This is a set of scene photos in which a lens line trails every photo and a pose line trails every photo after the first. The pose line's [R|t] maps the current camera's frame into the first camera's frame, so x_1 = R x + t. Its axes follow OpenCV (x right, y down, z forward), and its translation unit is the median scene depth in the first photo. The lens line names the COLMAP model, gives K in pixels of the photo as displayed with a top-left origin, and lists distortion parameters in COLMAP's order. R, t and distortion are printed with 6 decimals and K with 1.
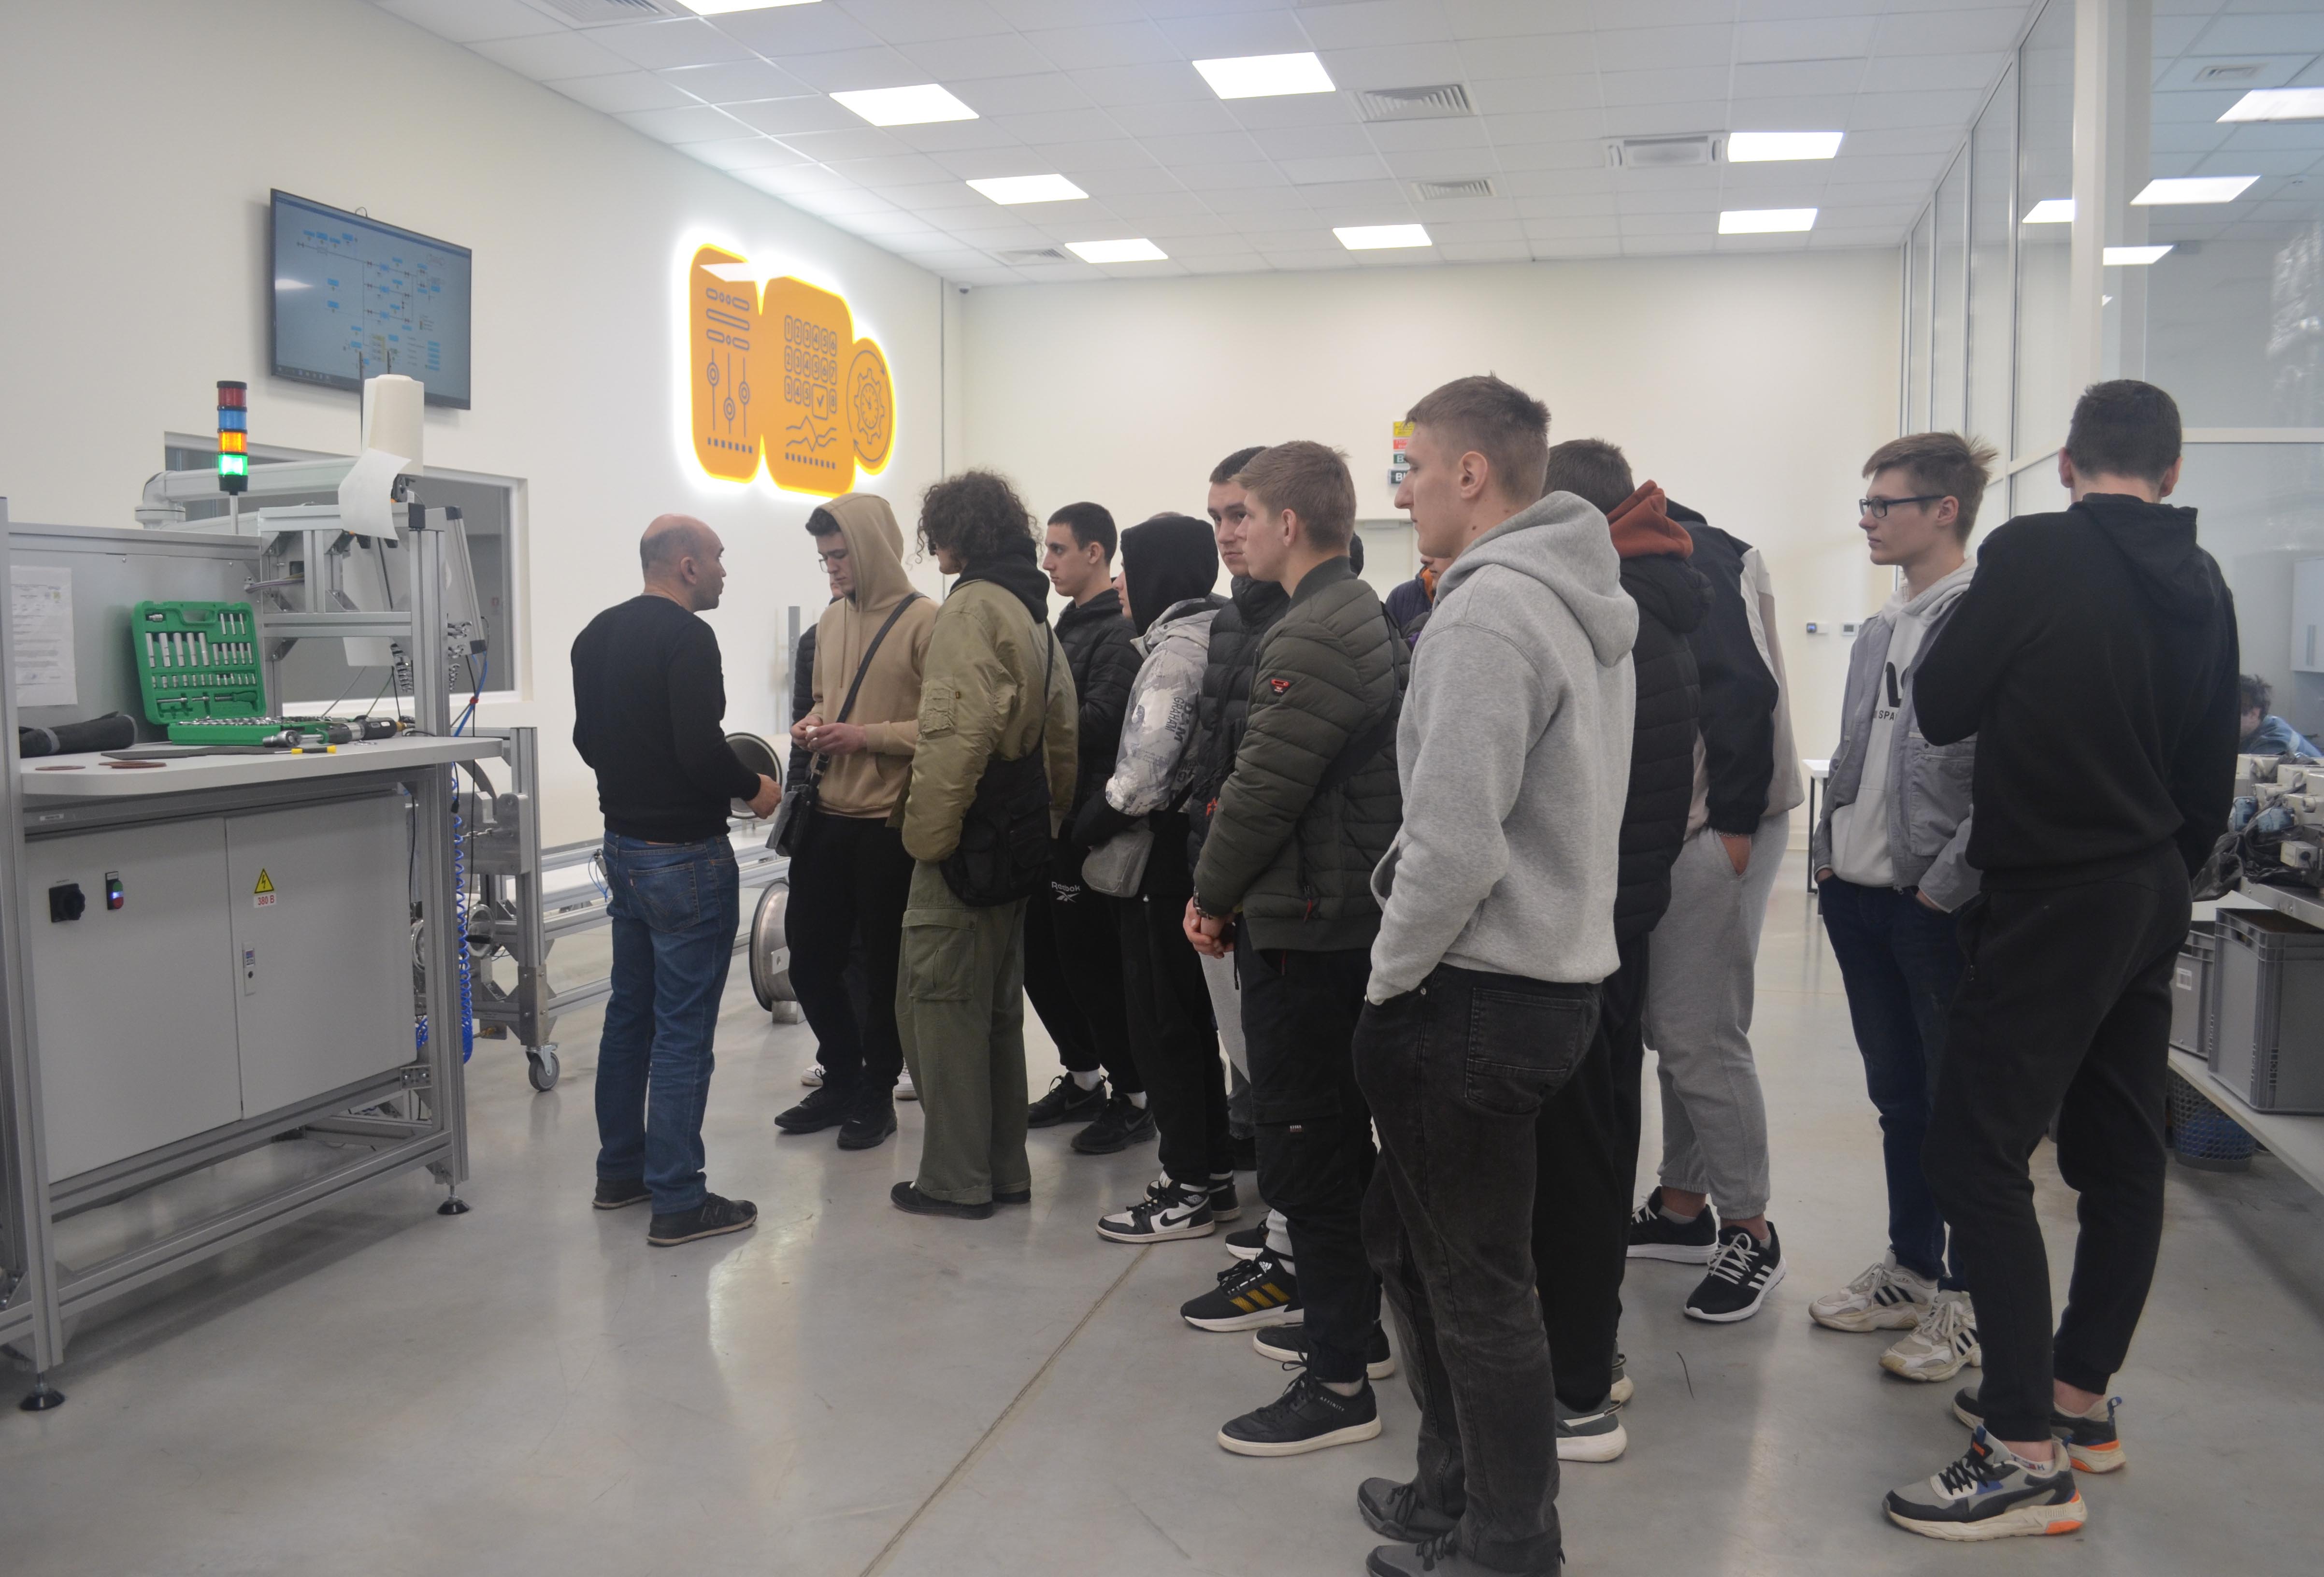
lens RADIAL K [[1876.1, 0, 1162.0], [0, 1876.1, 788.5], [0, 0, 1]] dist [-0.076132, -0.005793]
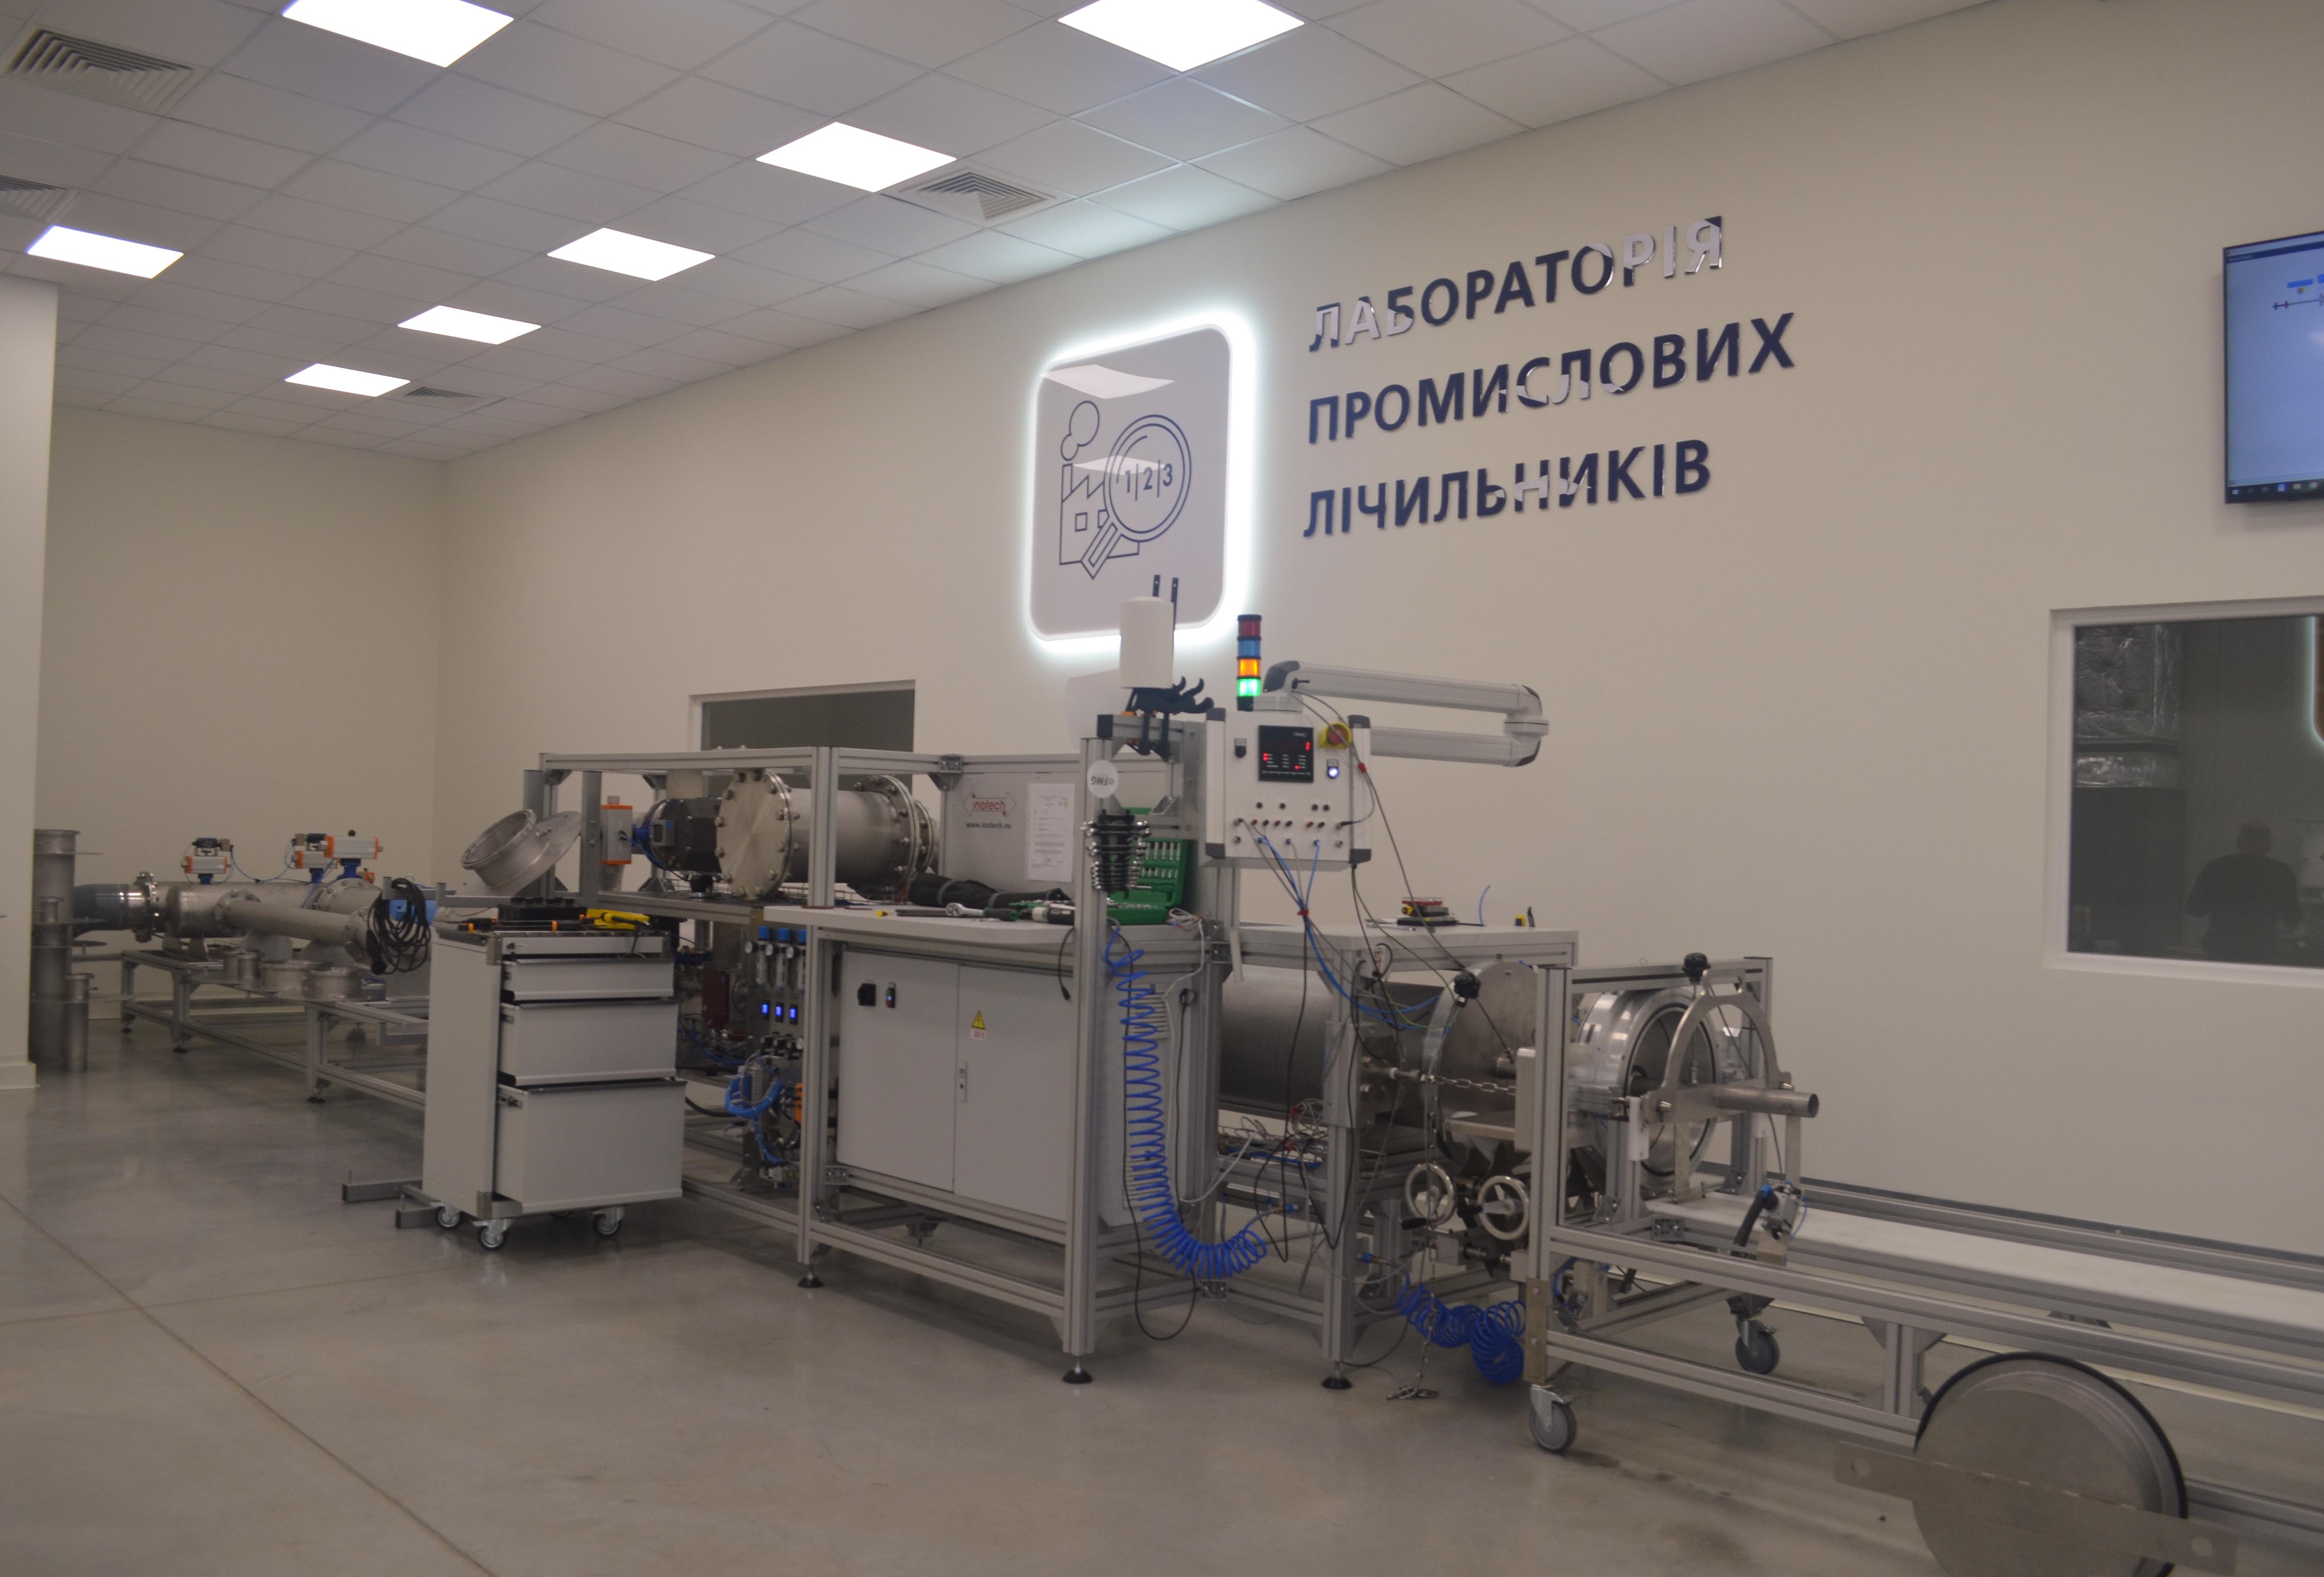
lens RADIAL K [[1876.1, 0, 1162.0], [0, 1876.1, 788.5], [0, 0, 1]] dist [-0.076132, -0.005793]
pose [[-0.511422, -0.033177, -0.858689, 0.569437], [-0.098171, 0.994968, 0.020026, -0.146851], [0.853704, 0.094540, -0.512105, 1.718080]]
